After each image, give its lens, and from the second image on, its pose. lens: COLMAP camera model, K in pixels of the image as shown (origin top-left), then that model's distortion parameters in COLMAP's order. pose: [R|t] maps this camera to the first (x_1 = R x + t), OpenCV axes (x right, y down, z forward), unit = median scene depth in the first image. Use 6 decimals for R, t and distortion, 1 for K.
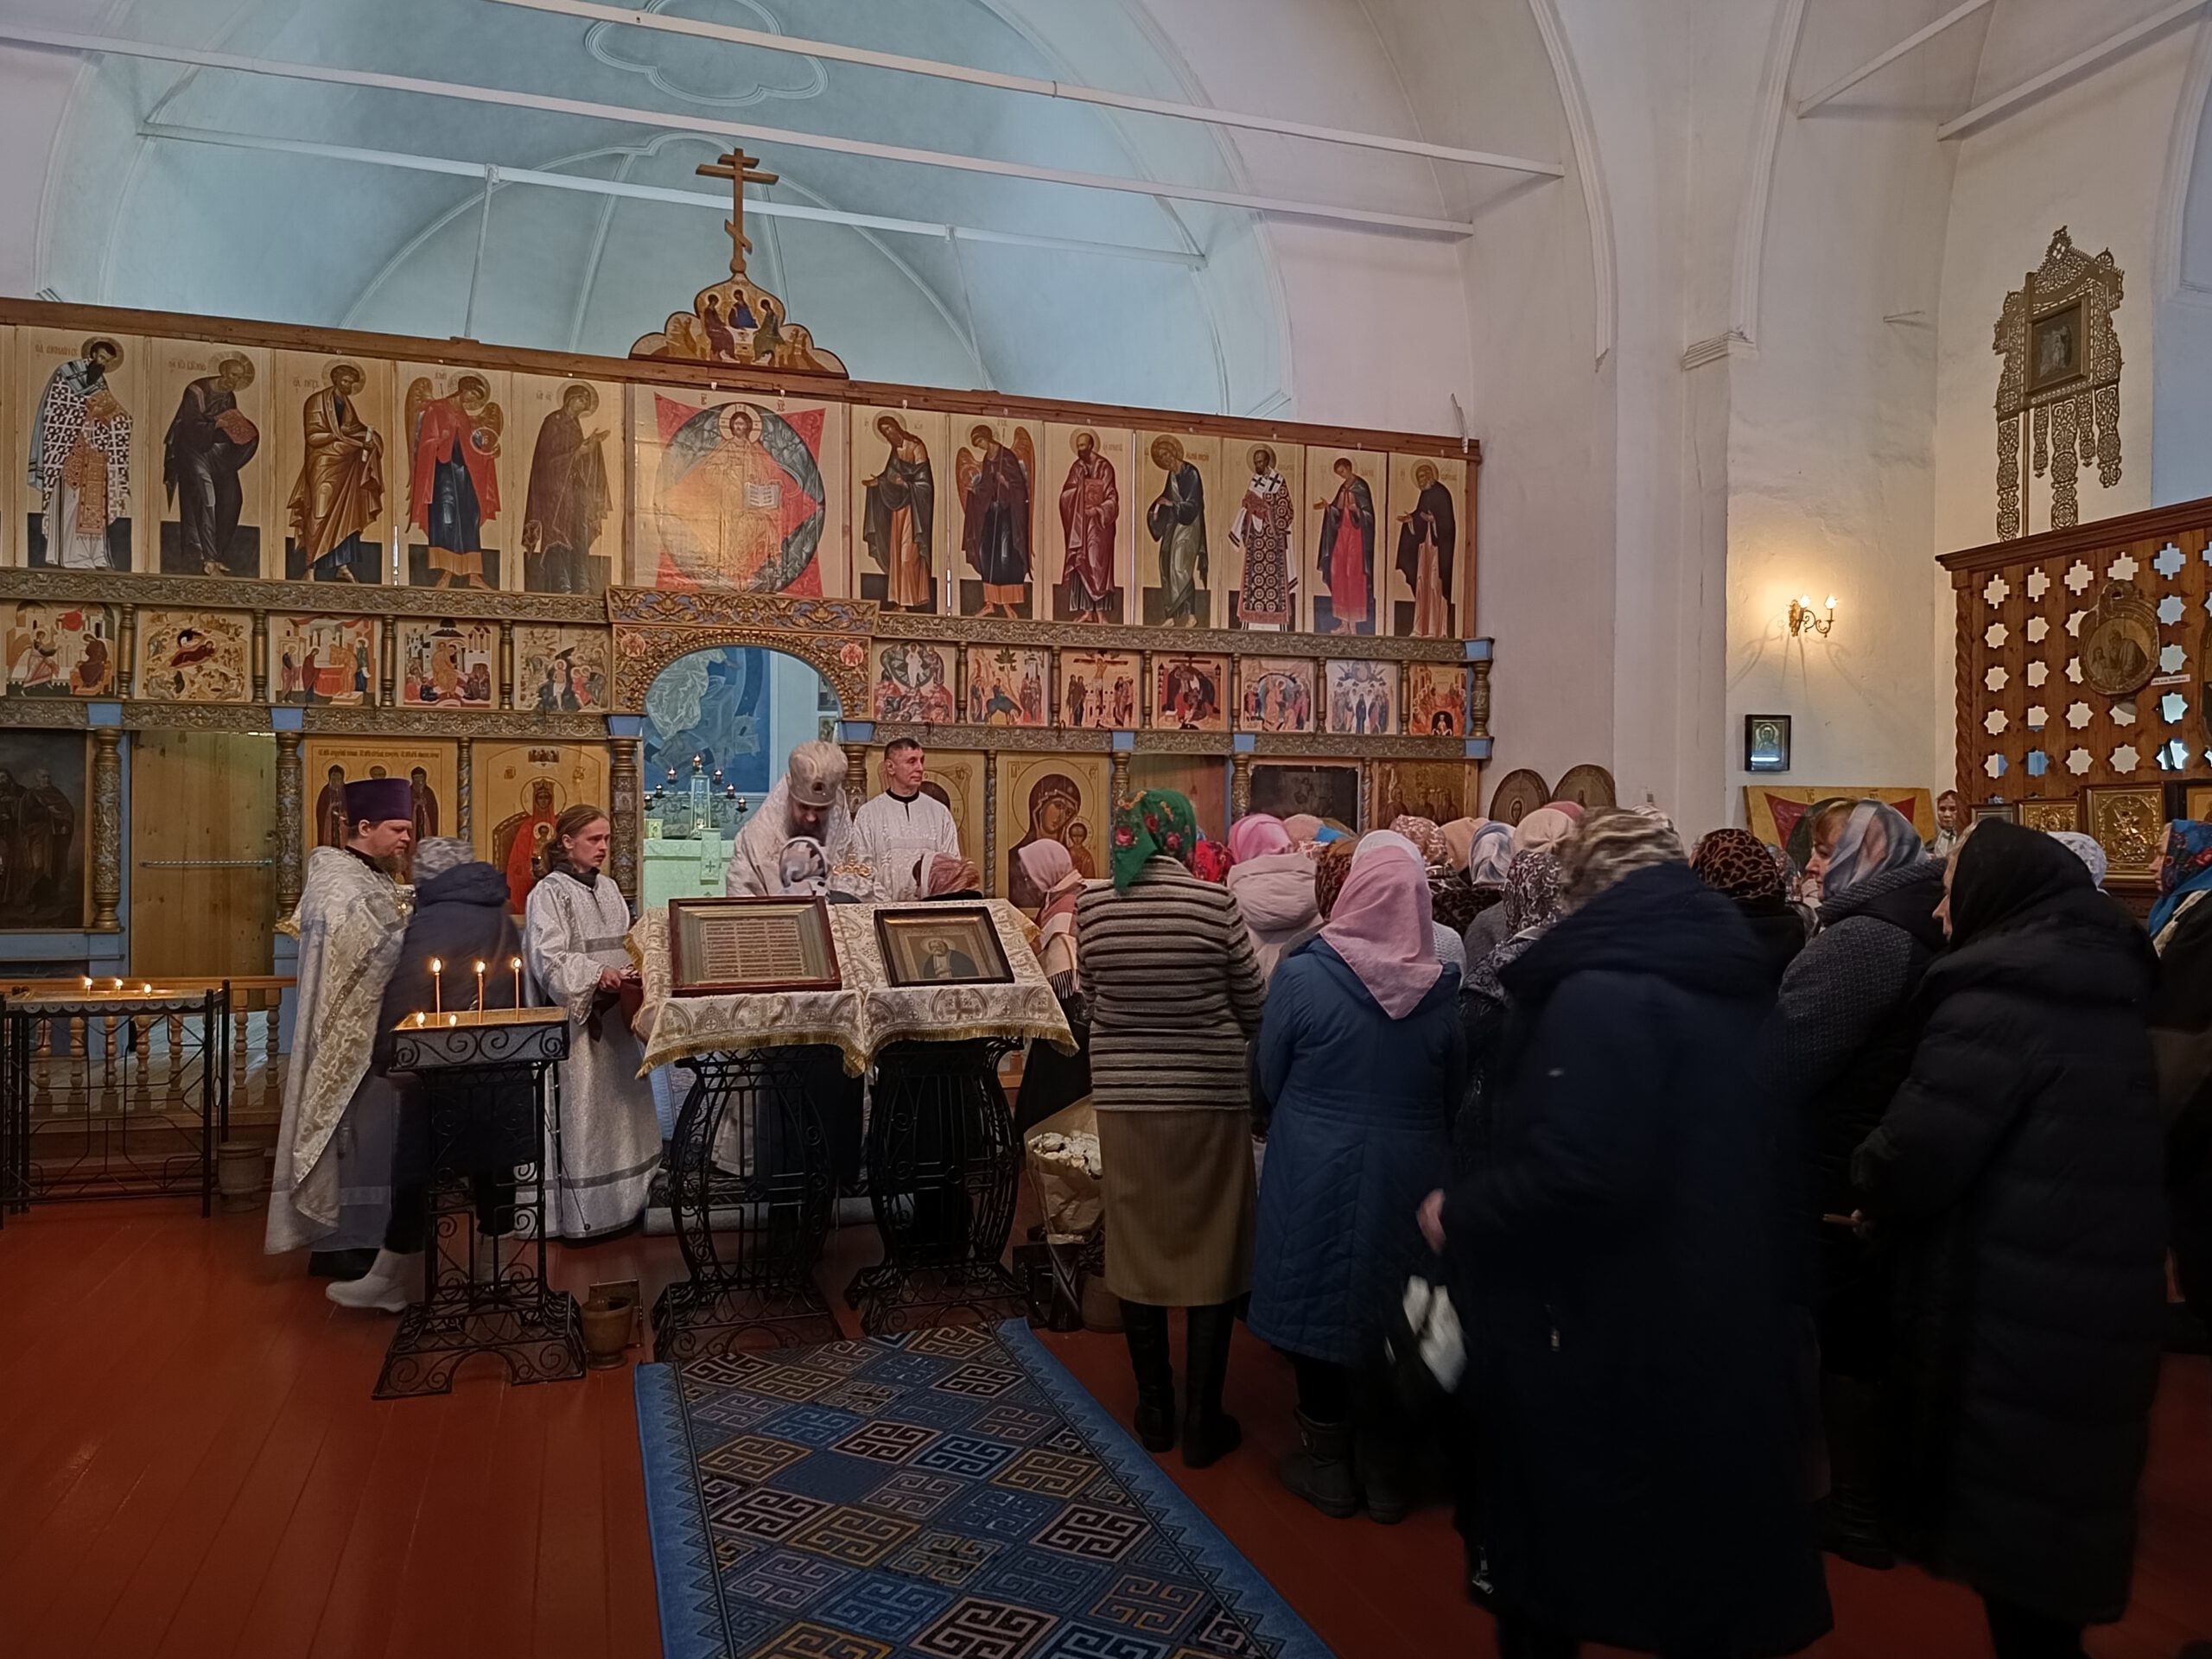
lens RADIAL K [[1504.6, 0, 1133.9], [0, 1504.6, 829.9], [0, 0, 1]] dist [0.065619, -0.095794]
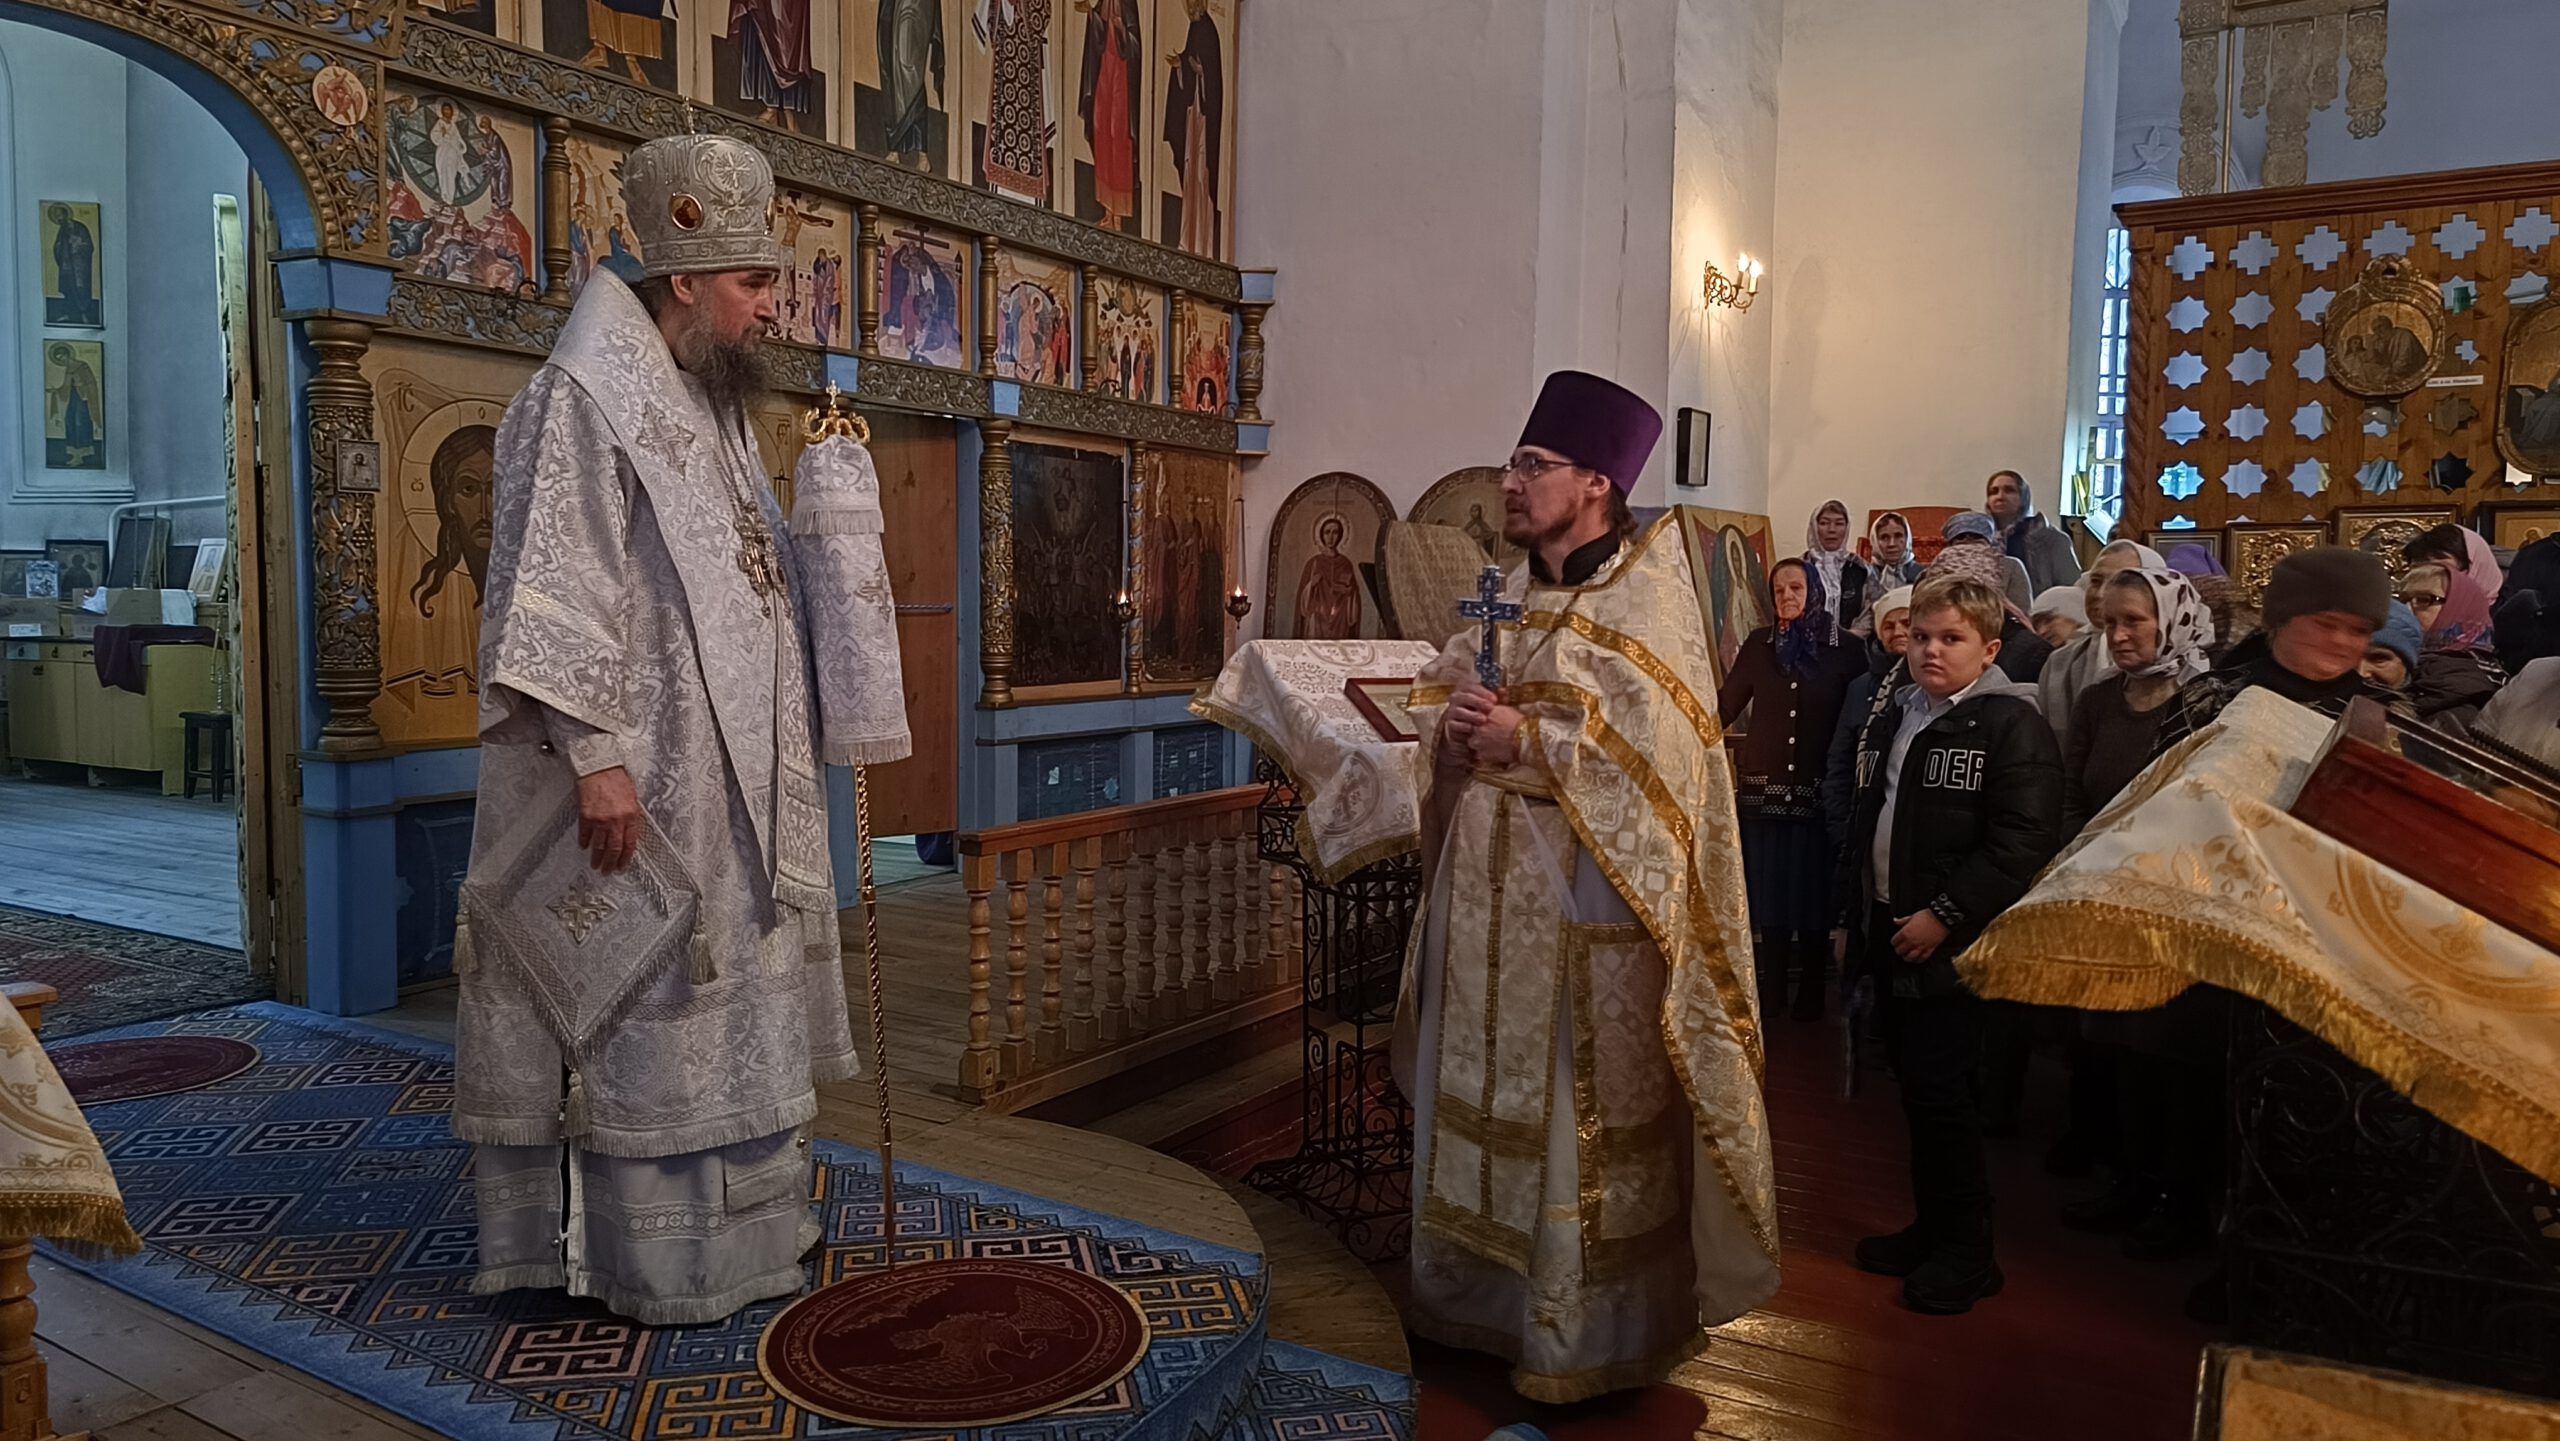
lens RADIAL K [[1739.8, 0, 1279.5], [0, 1739.8, 715.3], [0, 0, 1]] dist [0.020650, -0.003709]
pose [[0.762101, -0.039078, 0.646278, -0.285534], [-0.009407, 0.997403, 0.071402, 0.014213], [-0.647390, -0.060495, 0.759755, 0.434497]]
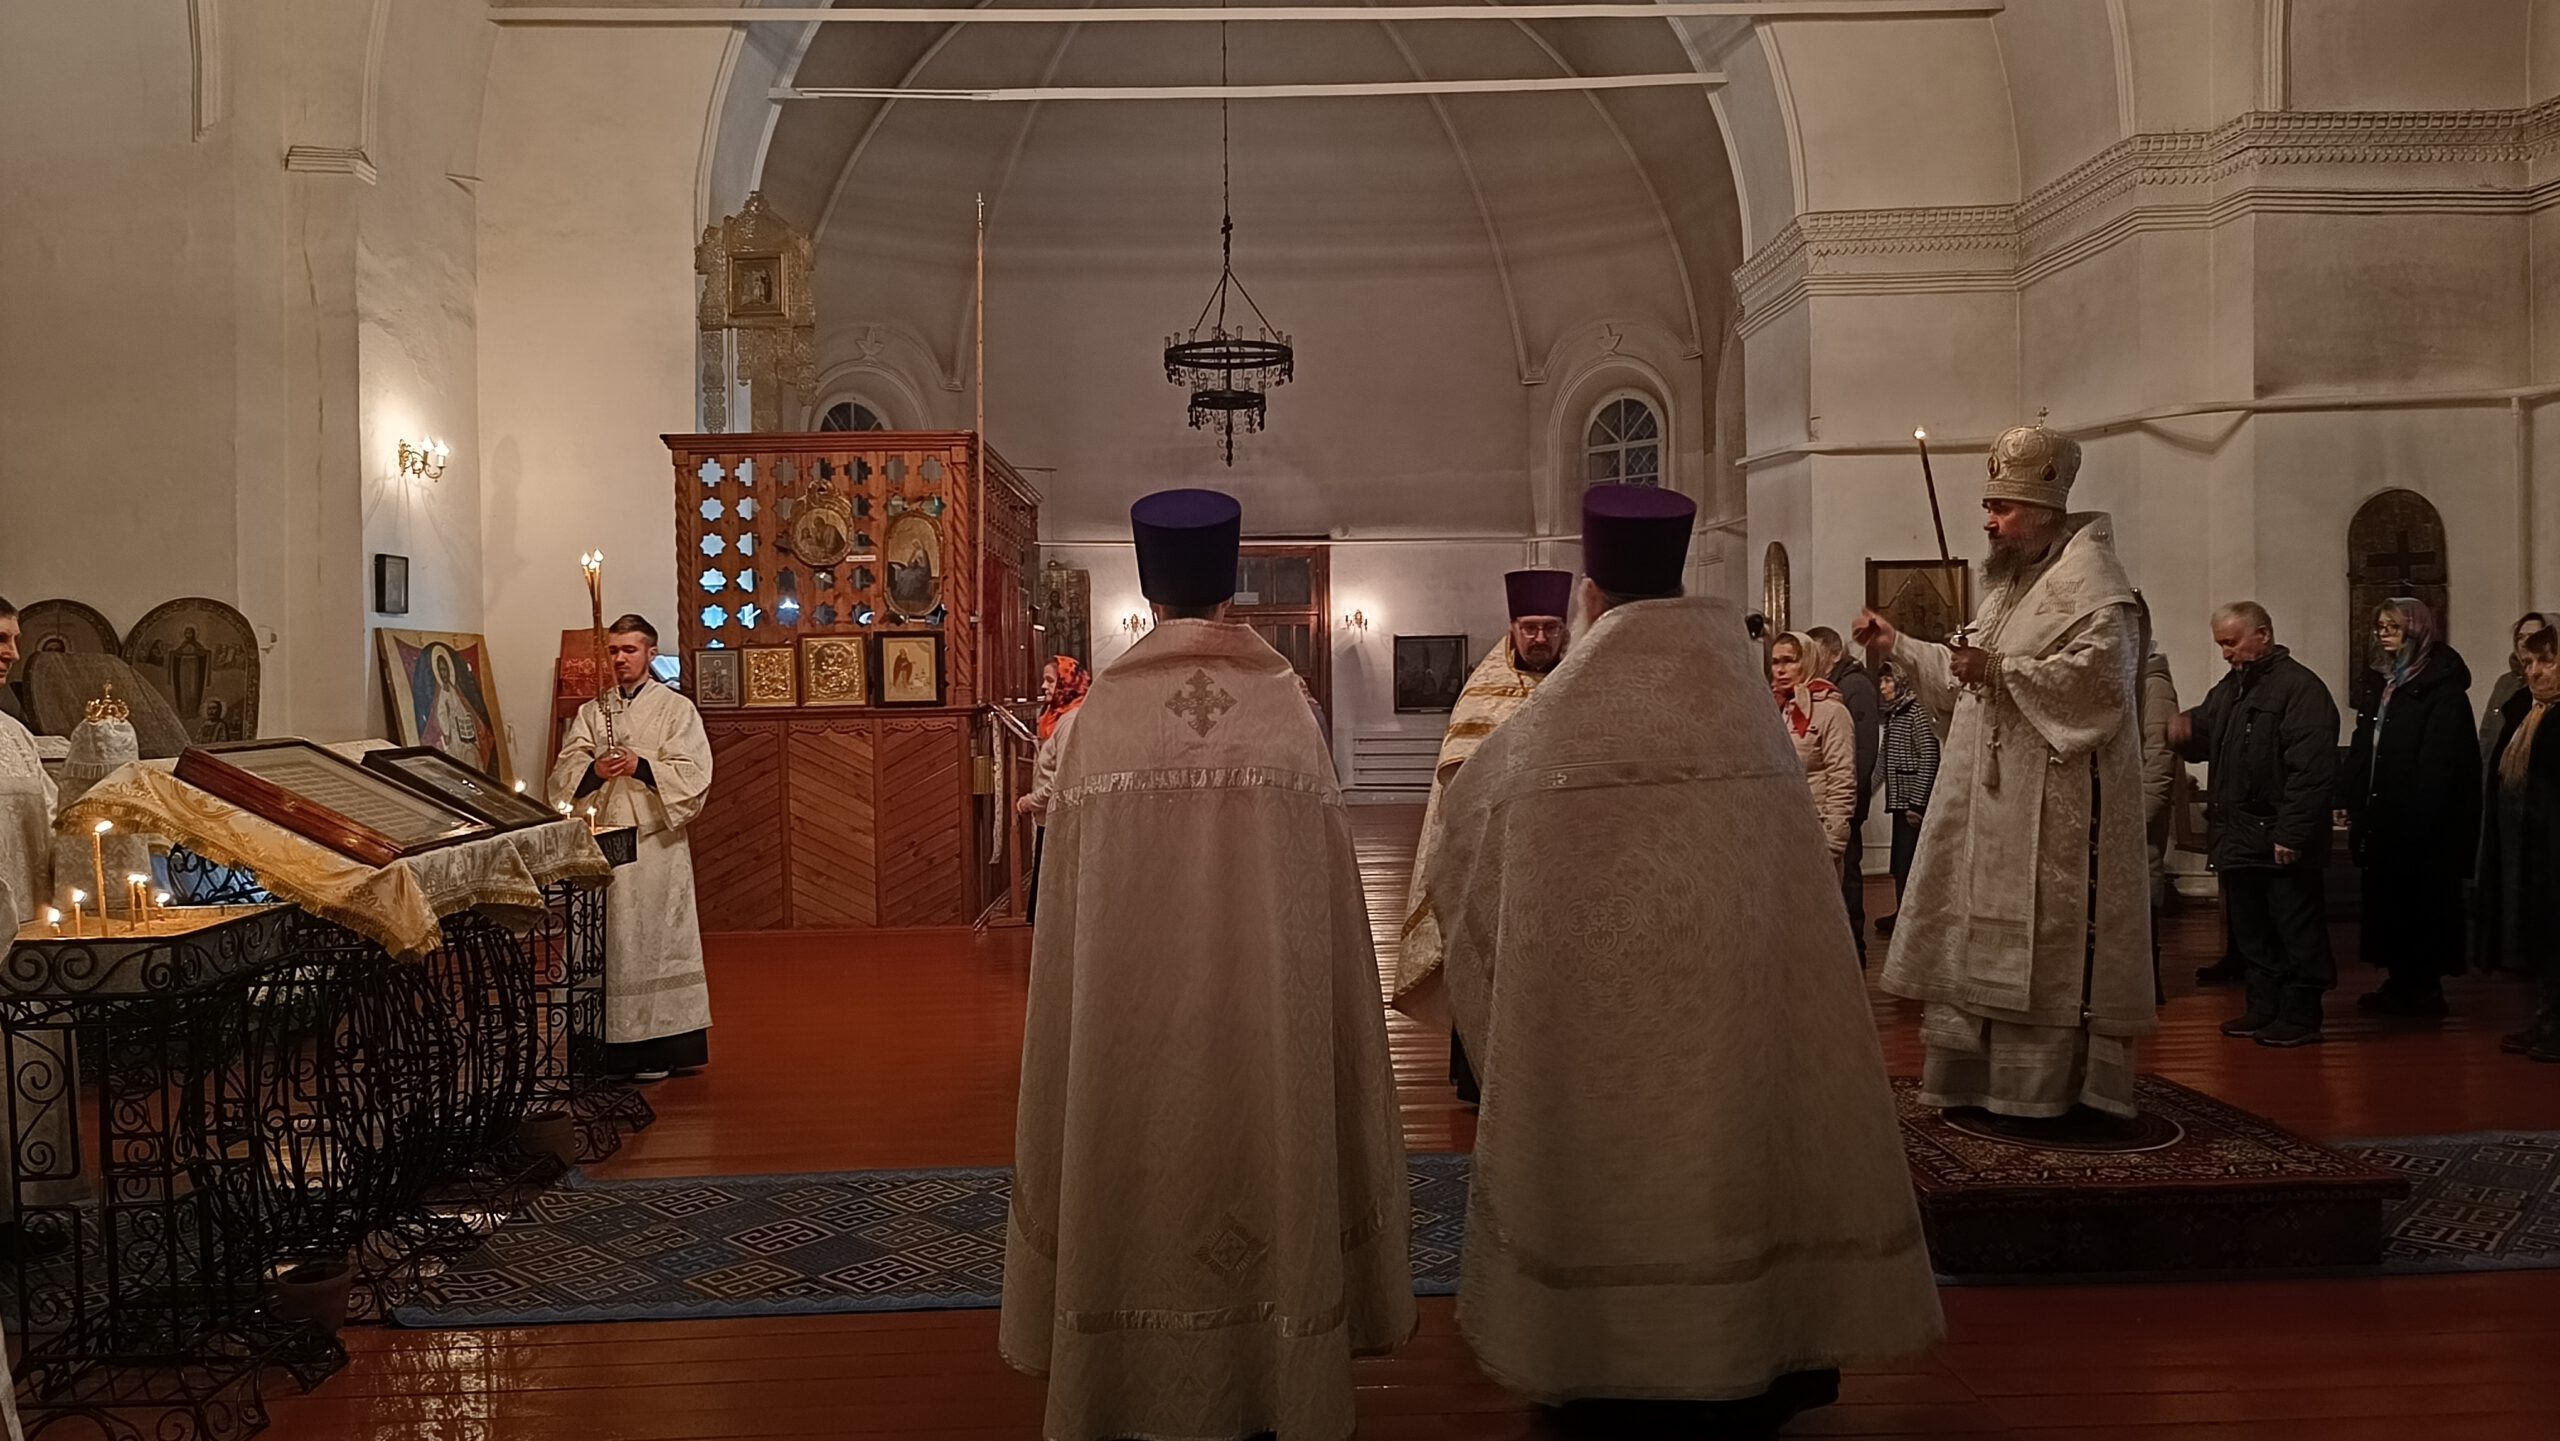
lens RADIAL K [[1720.2, 0, 1240.5], [0, 1720.2, 709.2], [0, 0, 1]] dist [0.059587, -0.070886]
pose [[0.302956, -0.018501, 0.952825, -0.453038], [0.011664, 0.999809, 0.015705, 0.011216], [-0.952933, 0.006356, 0.303114, 0.130783]]
